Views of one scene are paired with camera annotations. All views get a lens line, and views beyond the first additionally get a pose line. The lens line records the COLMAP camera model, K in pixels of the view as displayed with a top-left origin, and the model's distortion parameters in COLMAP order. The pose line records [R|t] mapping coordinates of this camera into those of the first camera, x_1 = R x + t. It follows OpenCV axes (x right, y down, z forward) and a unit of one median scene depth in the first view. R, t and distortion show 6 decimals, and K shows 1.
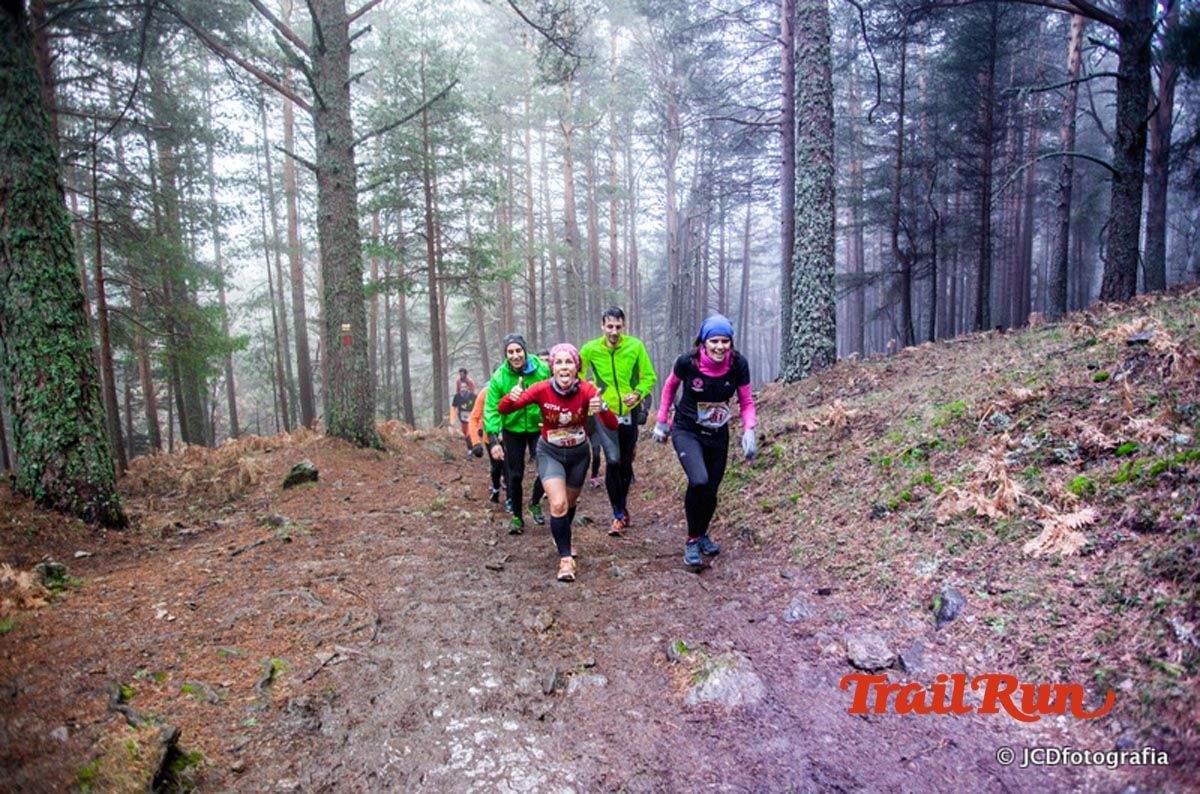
lens RADIAL K [[754.0, 0, 604.8], [0, 754.0, 404.1], [0, 0, 1]] dist [-0.095619, 0.059847]
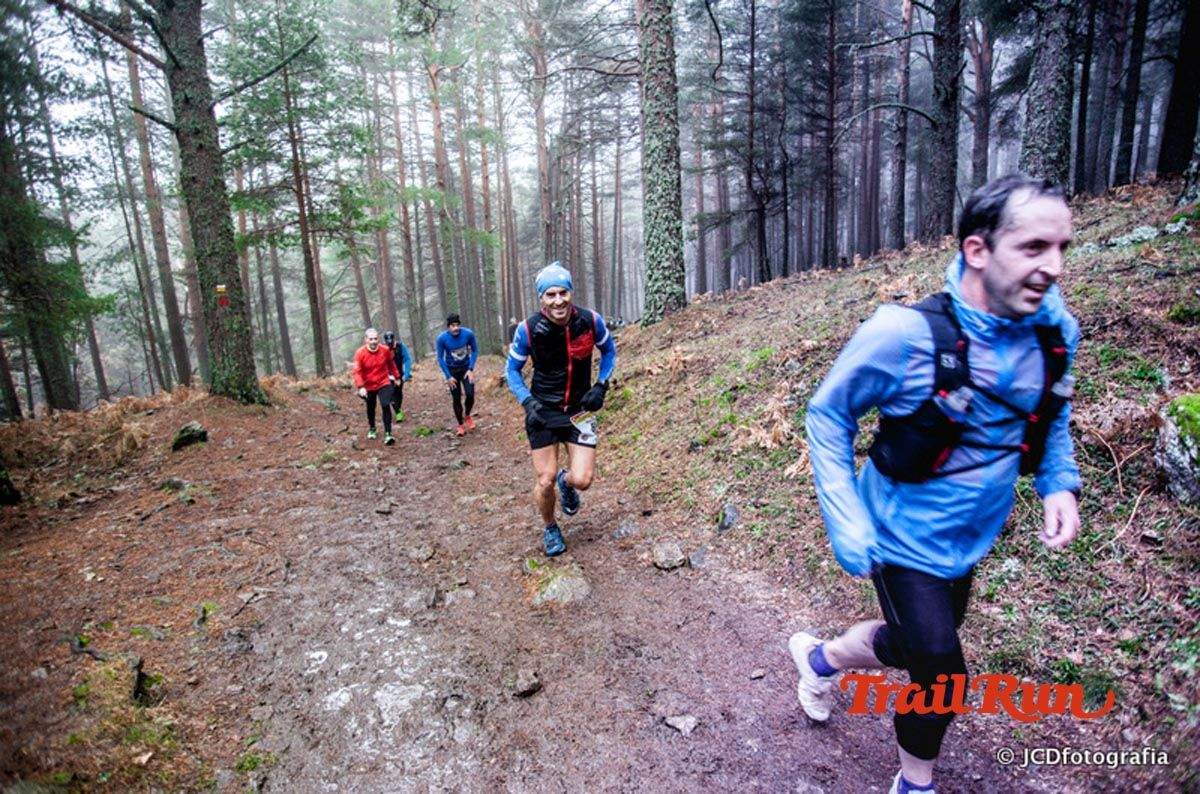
lens RADIAL K [[741.9, 0, 608.6], [0, 741.9, 401.8], [0, 0, 1]] dist [-0.095756, 0.057038]
pose [[0.986352, -0.057081, 0.154440, 0.024203], [0.042848, 0.994652, 0.093971, -0.034273], [-0.158978, -0.086072, 0.983523, -0.127227]]
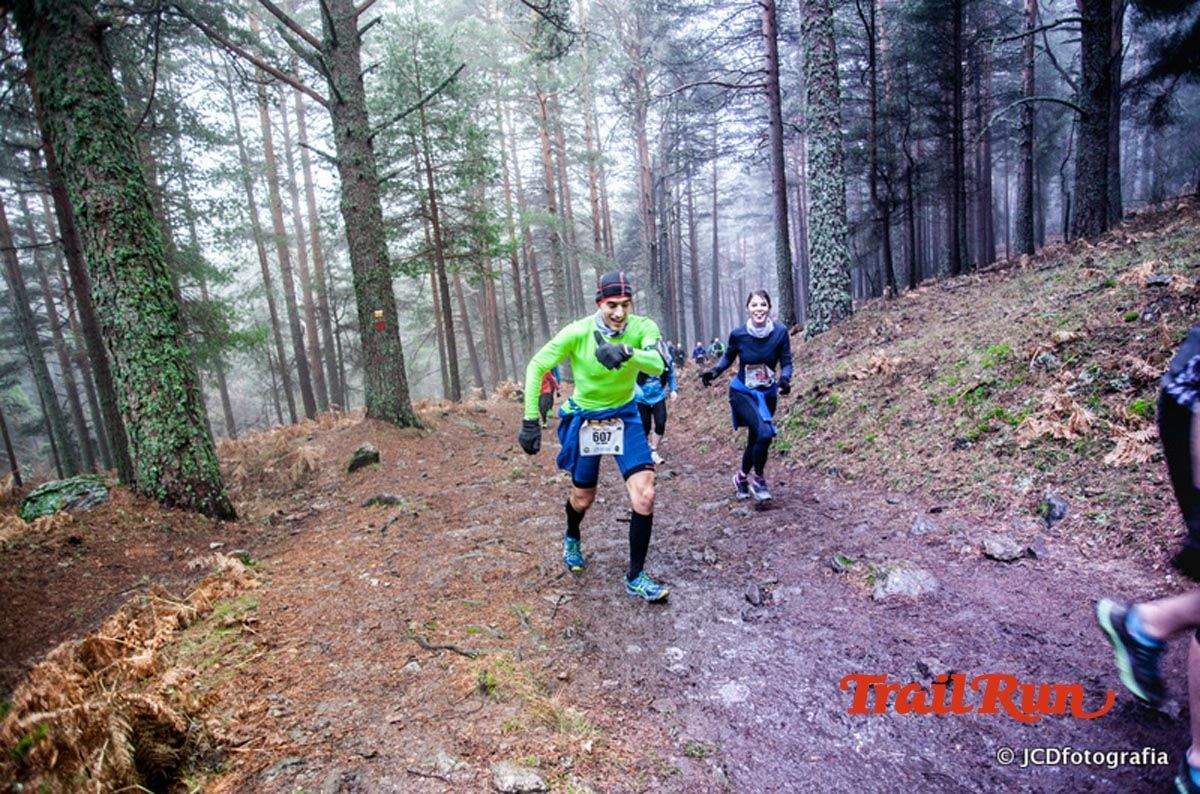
lens RADIAL K [[754.6, 0, 603.5], [0, 754.6, 404.5], [0, 0, 1]] dist [-0.097251, 0.060966]
pose [[0.996051, -0.078674, 0.041155, -0.162172], [0.076420, 0.995626, 0.053748, -0.016862], [-0.045203, -0.050391, 0.997706, -0.105972]]
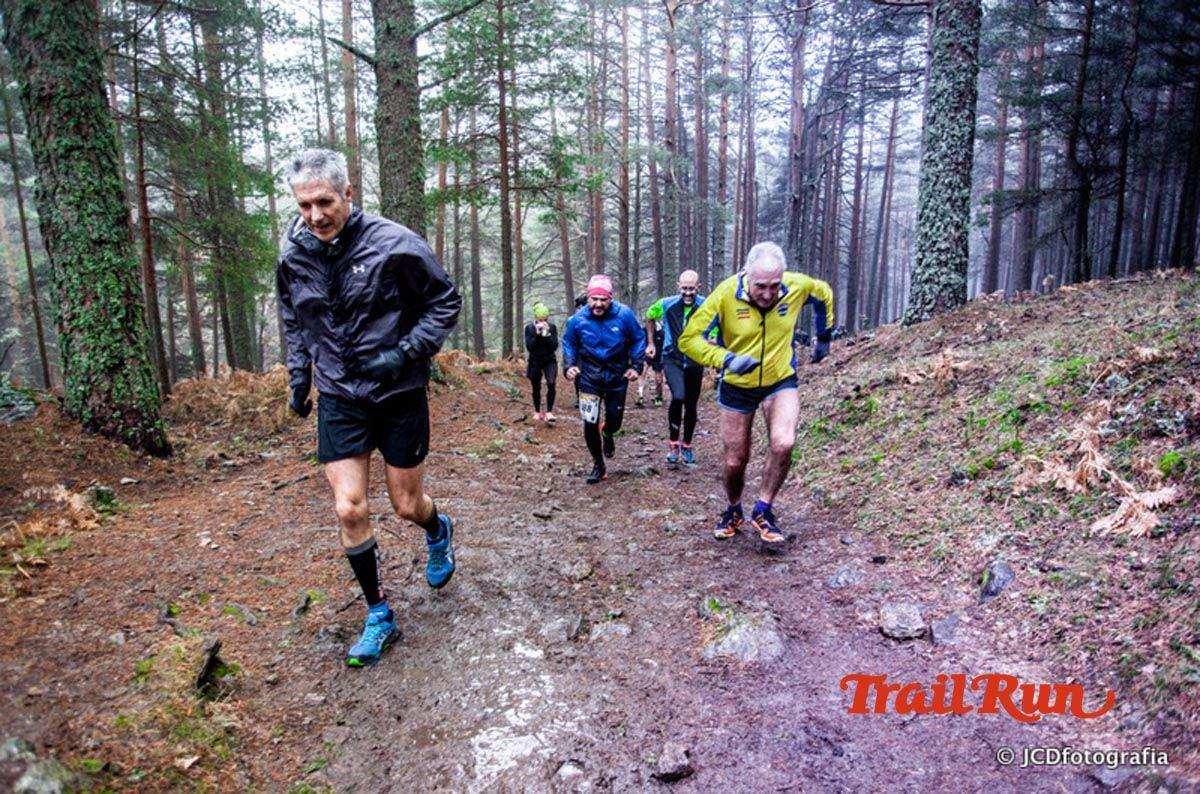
lens RADIAL K [[897.2, 0, 602.9], [0, 897.2, 404.7], [0, 0, 1]] dist [-0.092312, 0.086222]
pose [[0.991846, 0.044485, -0.119422, 0.042557], [-0.035130, 0.996229, 0.079327, -0.009583], [0.122501, -0.074485, 0.989669, -0.070783]]
